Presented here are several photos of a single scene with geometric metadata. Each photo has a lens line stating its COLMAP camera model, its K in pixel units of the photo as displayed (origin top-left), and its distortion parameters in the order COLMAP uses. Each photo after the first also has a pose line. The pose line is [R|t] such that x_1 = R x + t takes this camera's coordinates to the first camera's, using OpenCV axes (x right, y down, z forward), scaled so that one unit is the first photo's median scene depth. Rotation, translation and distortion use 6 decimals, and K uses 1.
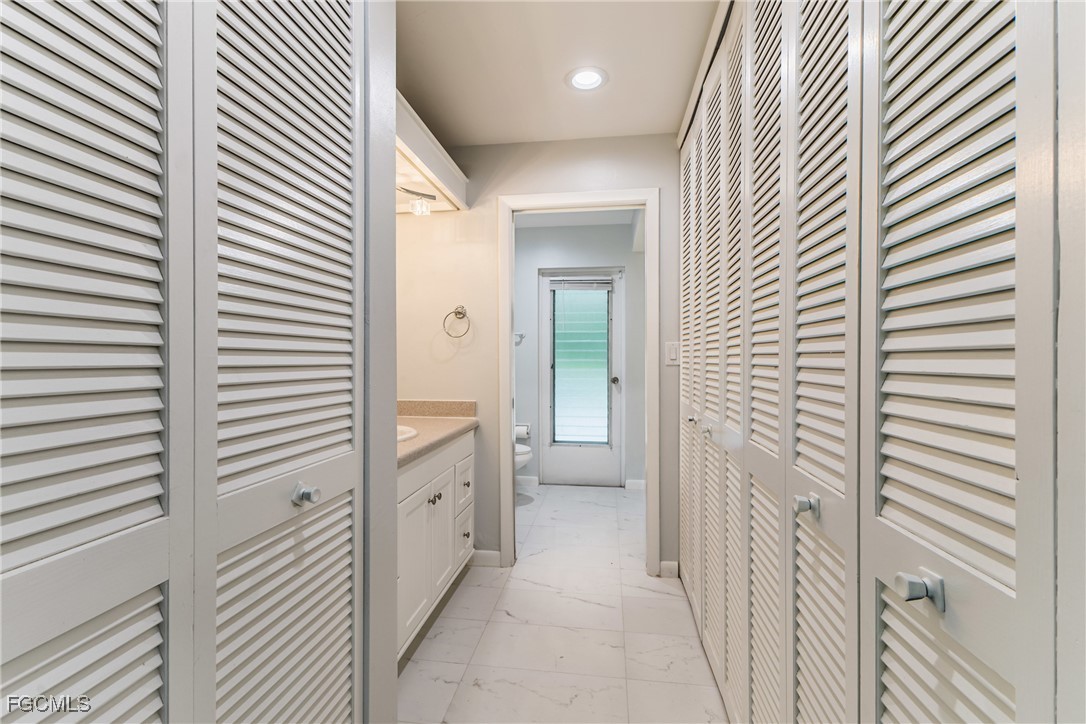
lens RADIAL K [[466.1, 0, 544.2], [0, 466.1, 360.8], [0, 0, 1]] dist [0.009798, -0.000769]
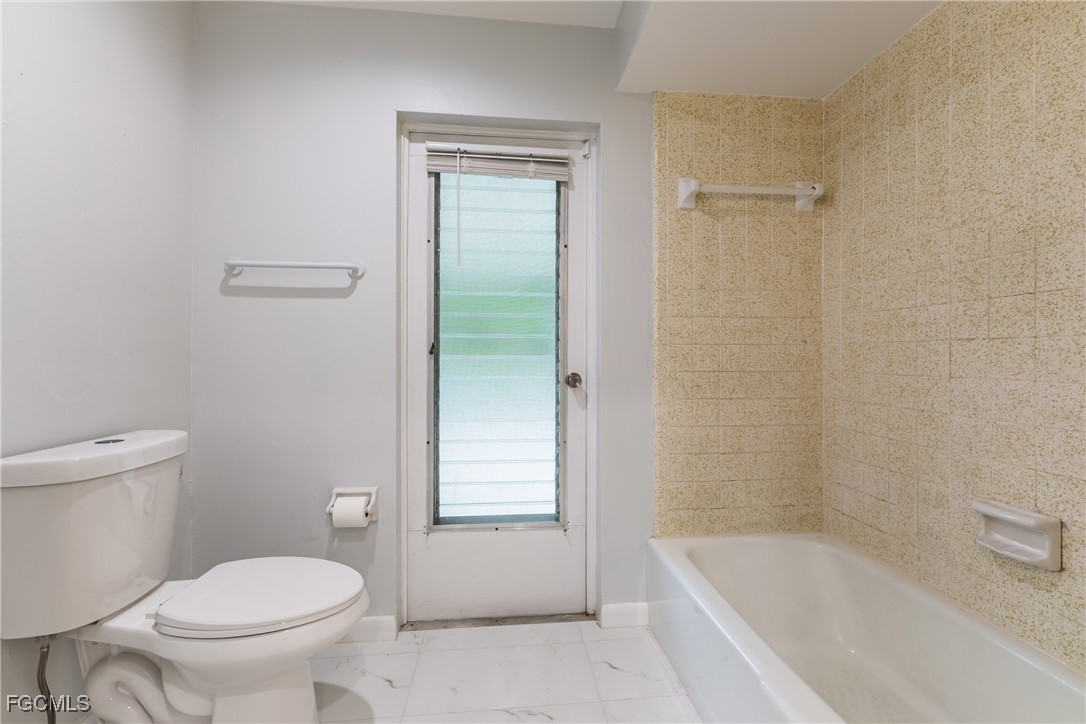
lens RADIAL K [[465.0, 0, 544.5], [0, 465.0, 356.2], [0, 0, 1]] dist [0.008978, -0.000112]
pose [[0.972399, 0.003388, 0.233298, 0.017812], [-0.001537, 0.999966, -0.008113, 0.022352], [-0.233318, 0.007530, 0.972371, 0.566196]]
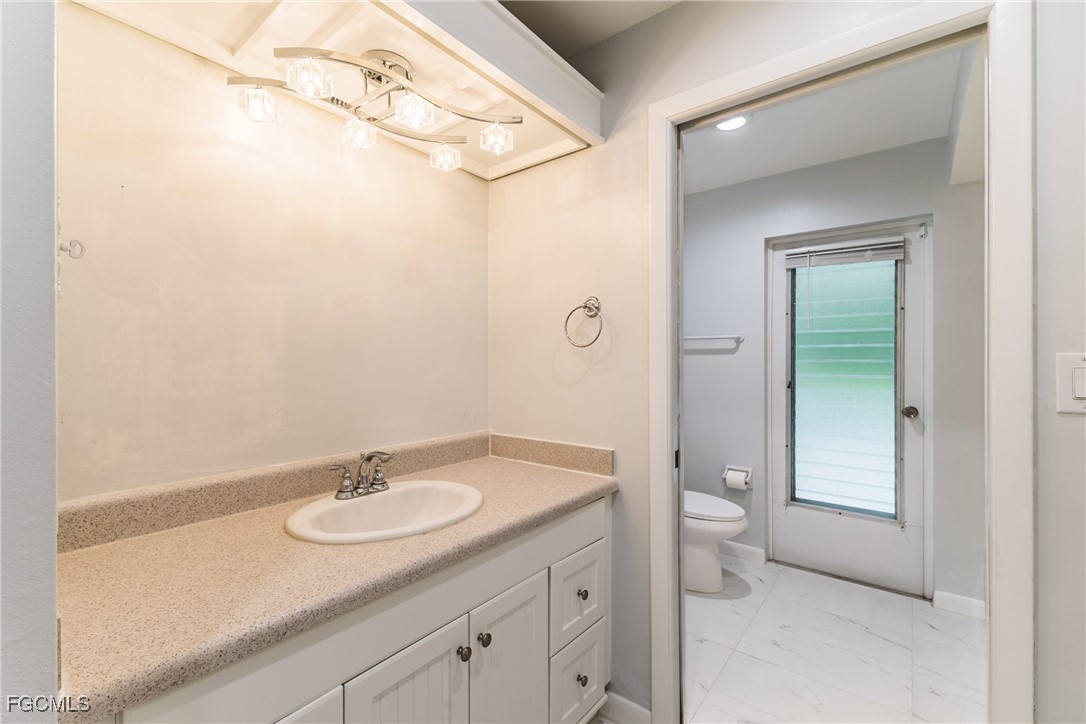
lens RADIAL K [[466.1, 0, 544.2], [0, 466.1, 360.8], [0, 0, 1]] dist [0.009798, -0.000769]
pose [[0.862691, 0.002410, -0.505726, 0.052842], [-0.005381, 0.999976, -0.004414, -0.017480], [0.505703, 0.006529, 0.862683, 0.260601]]
